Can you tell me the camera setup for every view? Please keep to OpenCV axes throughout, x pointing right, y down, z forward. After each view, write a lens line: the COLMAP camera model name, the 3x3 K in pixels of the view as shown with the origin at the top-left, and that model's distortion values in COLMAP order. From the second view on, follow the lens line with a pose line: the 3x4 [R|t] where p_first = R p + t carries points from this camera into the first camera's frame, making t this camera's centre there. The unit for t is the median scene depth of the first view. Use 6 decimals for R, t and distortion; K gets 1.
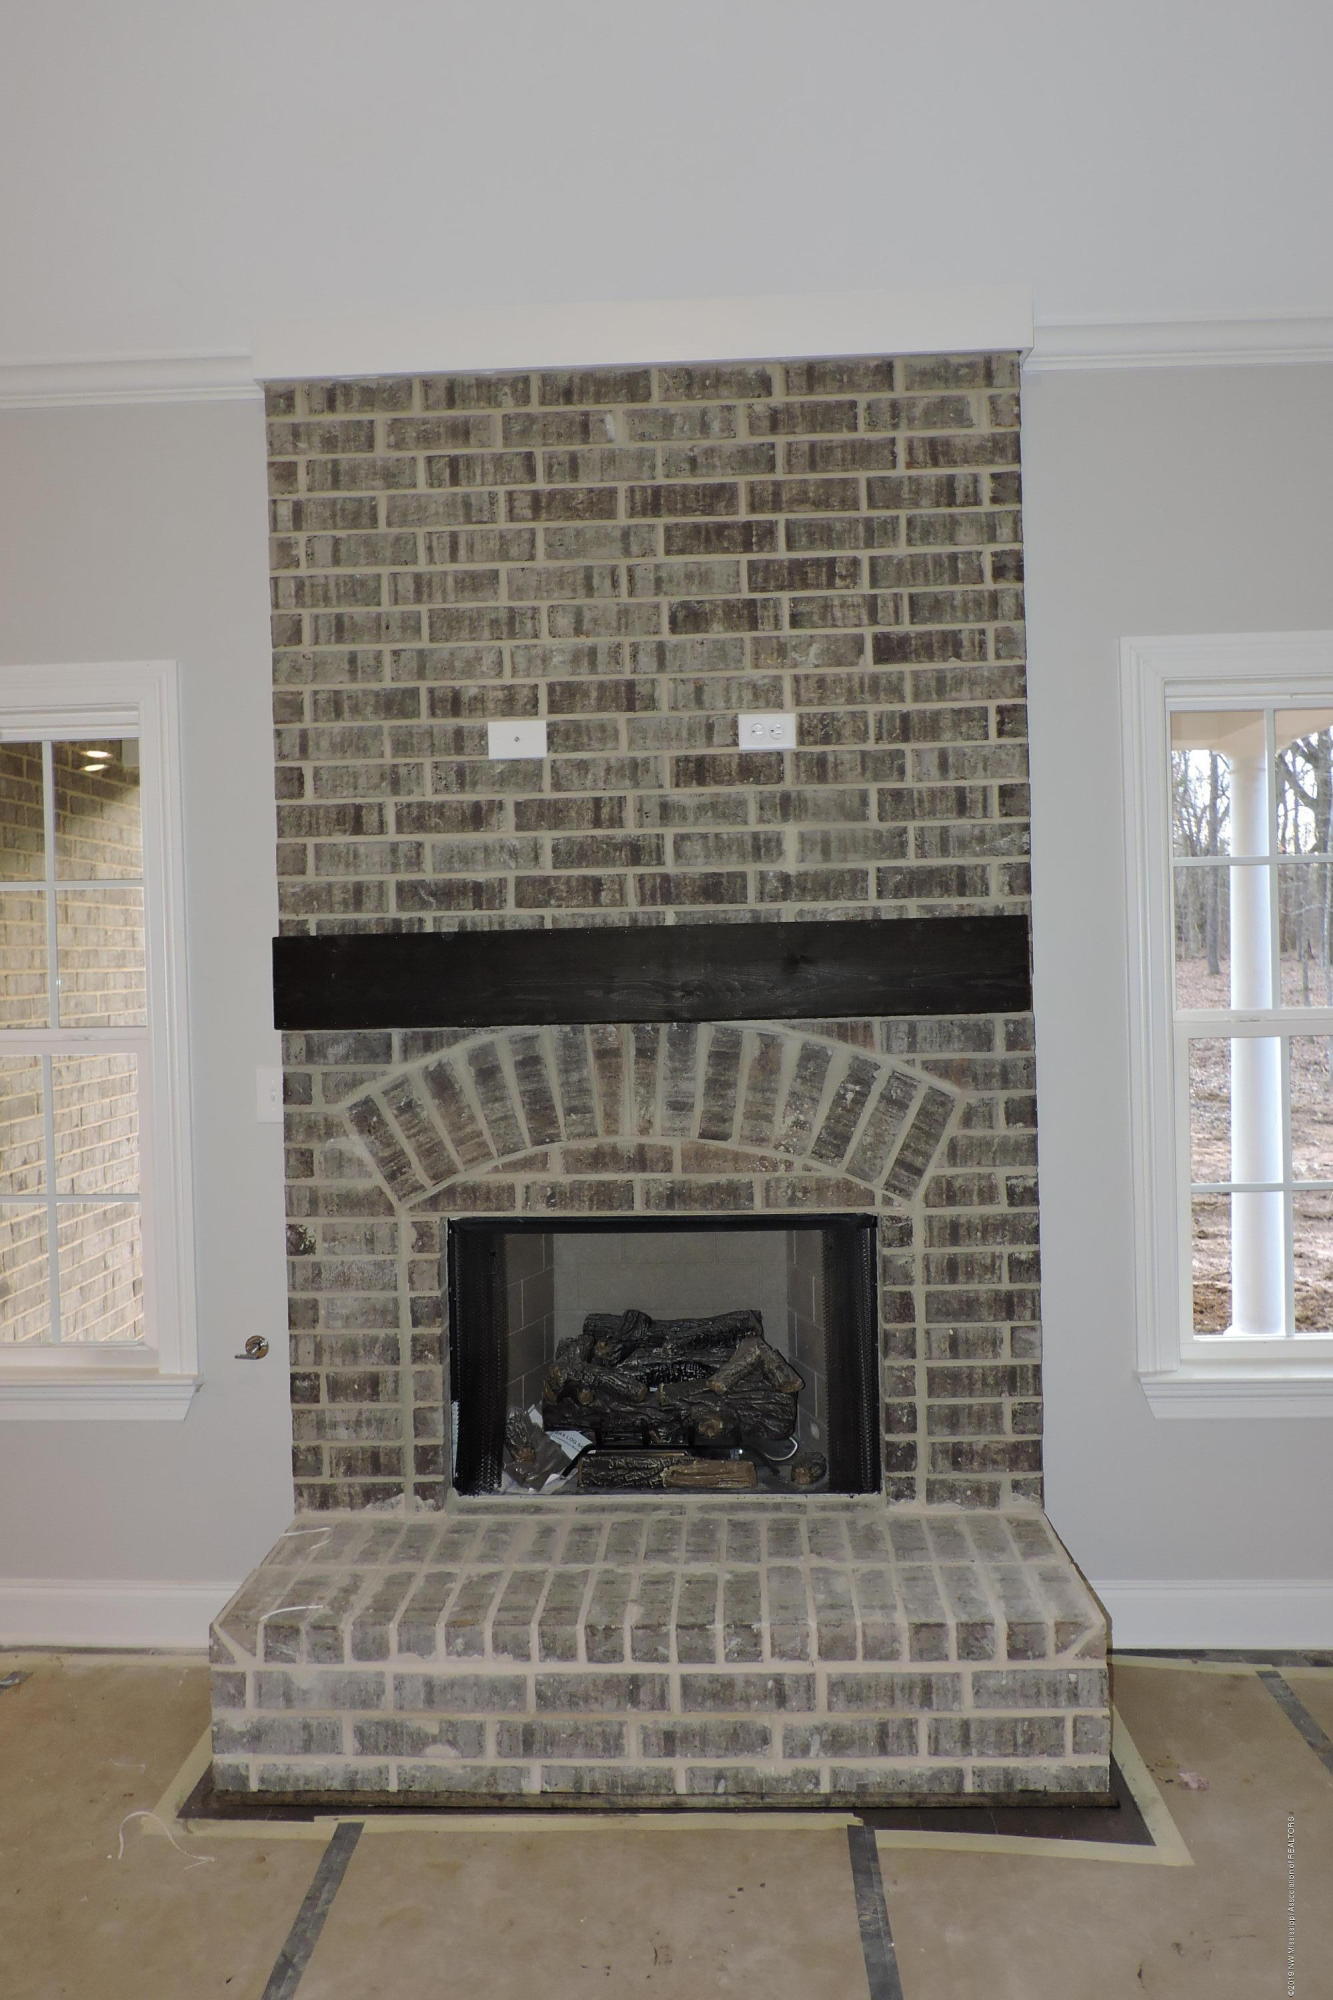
lens RADIAL K [[1422.8, 0, 669.0], [0, 1422.8, 1002.1], [0, 0, 1]] dist [-0.011082, -0.003316]
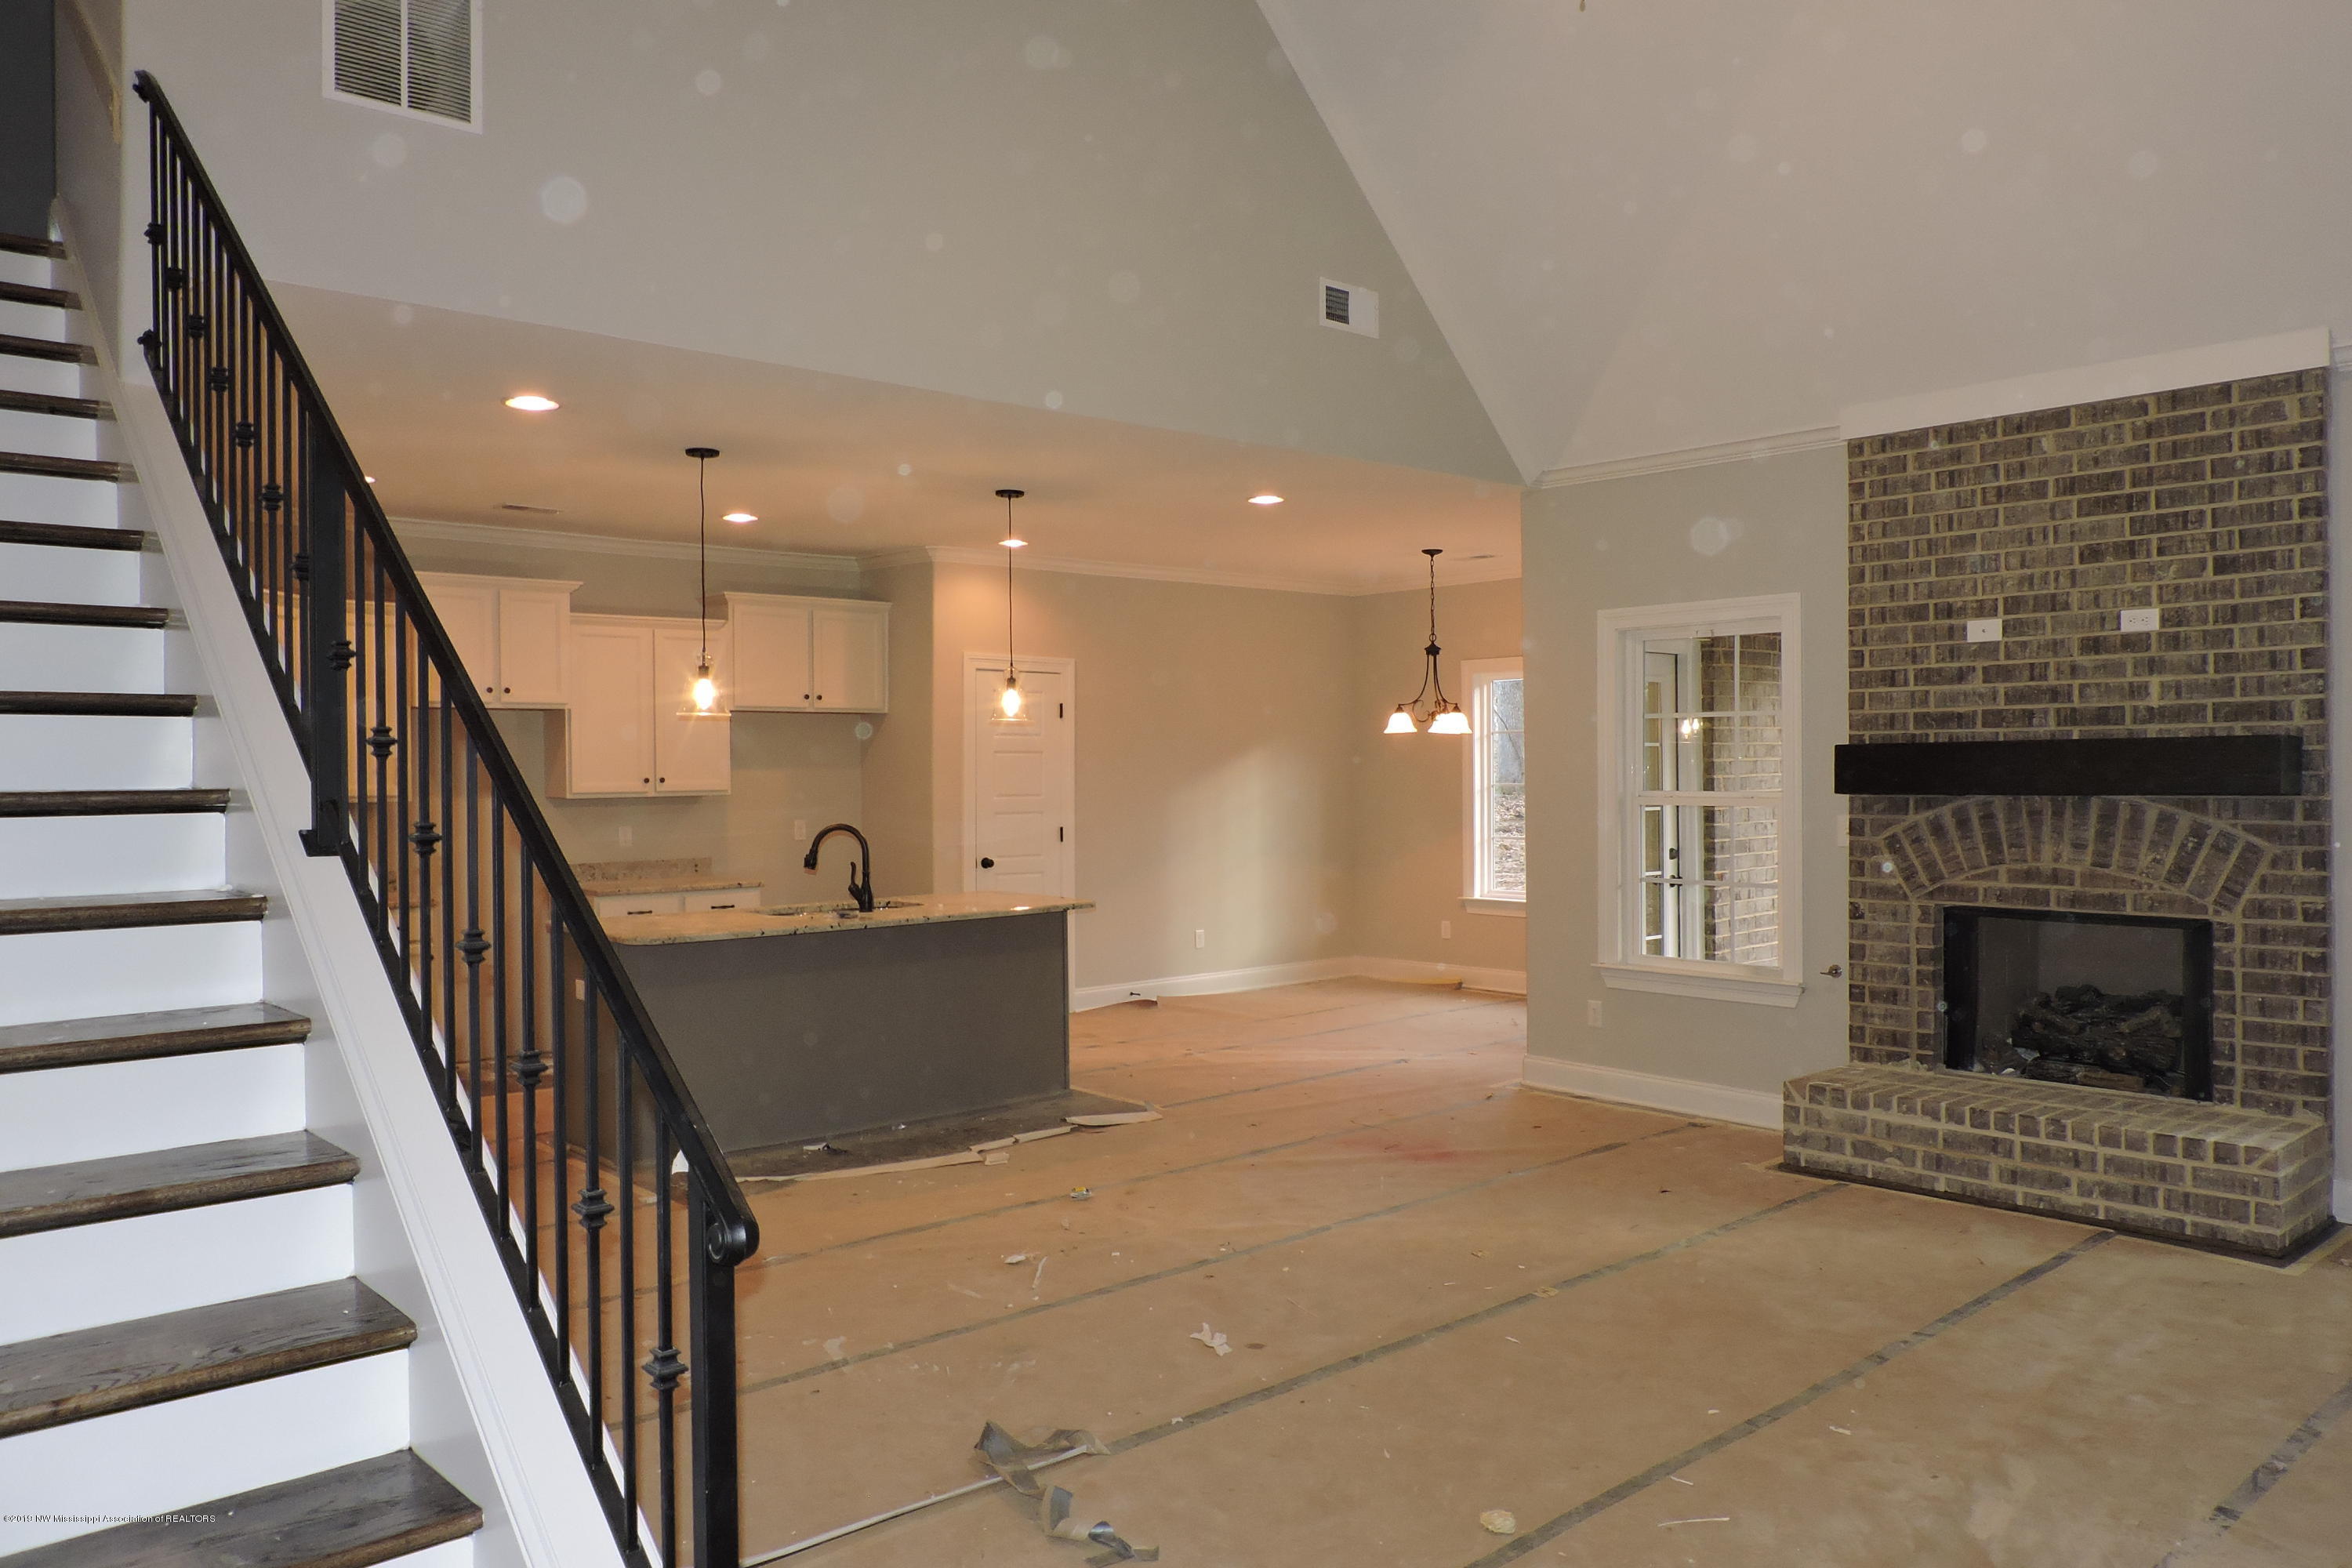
lens RADIAL K [[1673.2, 0, 1184.5], [0, 1673.2, 784.8], [0, 0, 1]] dist [-0.011082, -0.003316]
pose [[0.698322, 0.023172, -0.715408, 0.676793], [-0.022486, 0.999693, 0.010431, 0.003957], [0.715430, 0.008802, 0.698629, -1.126435]]
